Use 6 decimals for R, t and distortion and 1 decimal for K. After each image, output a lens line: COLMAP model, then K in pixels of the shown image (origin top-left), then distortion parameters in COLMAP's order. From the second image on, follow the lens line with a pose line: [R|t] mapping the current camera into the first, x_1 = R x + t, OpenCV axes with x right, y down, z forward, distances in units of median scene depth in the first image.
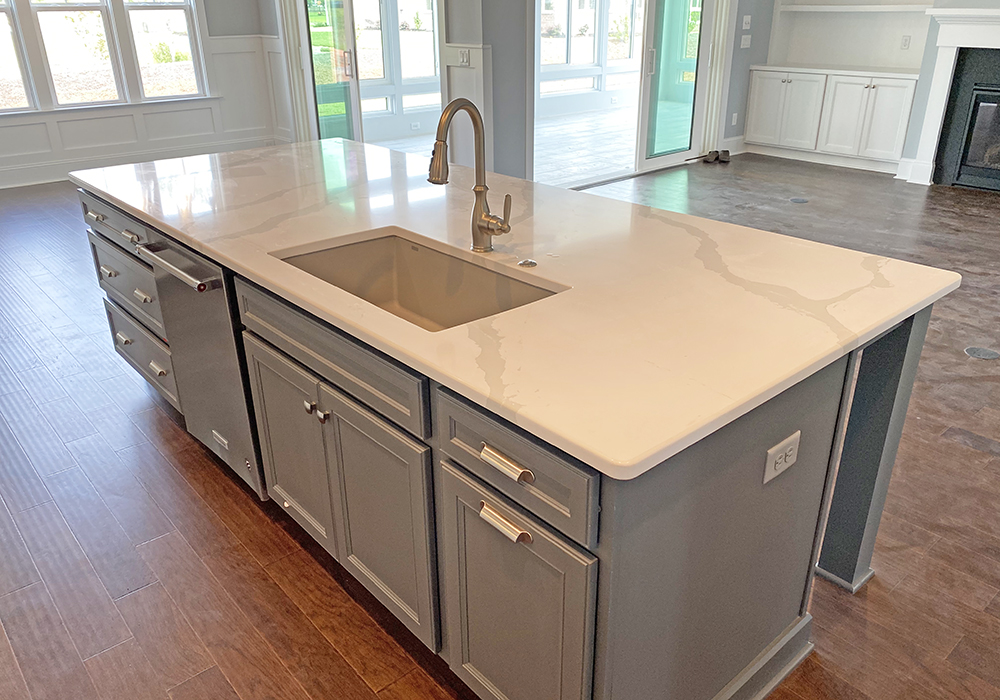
lens RADIAL K [[768.4, 0, 494.4], [0, 768.4, 350.4], [0, 0, 1]] dist [0.058334, -0.079747]
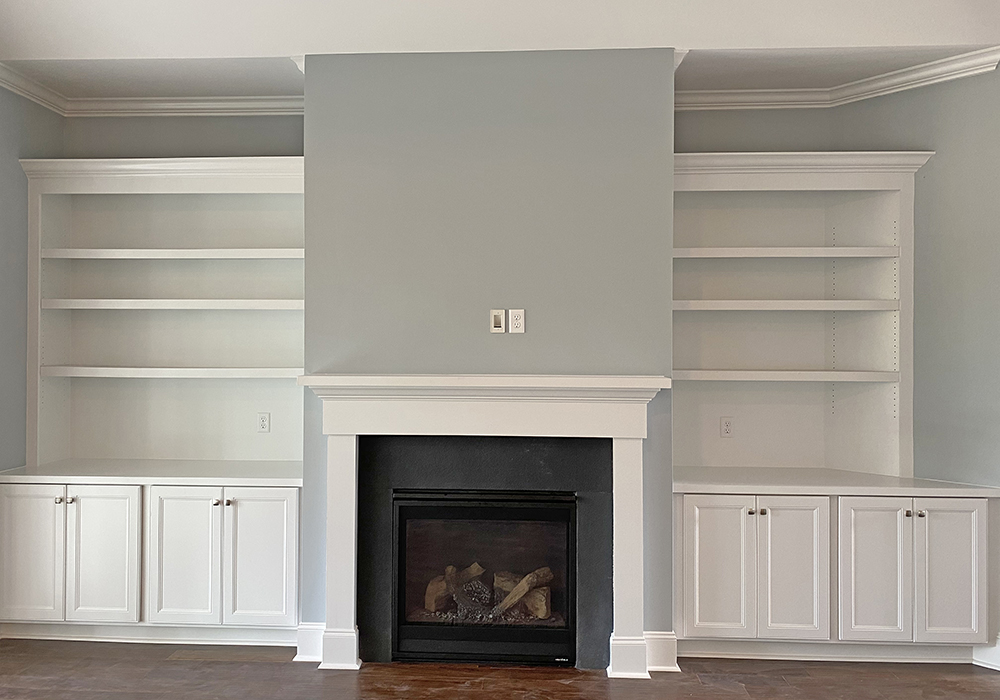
lens RADIAL K [[753.9, 0, 500.0], [0, 753.9, 350.0], [0, 0, 1]] dist [0.022079, -0.006858]
pose [[0.692633, 0.020464, 0.721000, 0.236869], [0.284298, 0.910930, -0.298967, -0.230440], [-0.662898, 0.412054, 0.625122, 0.502950]]
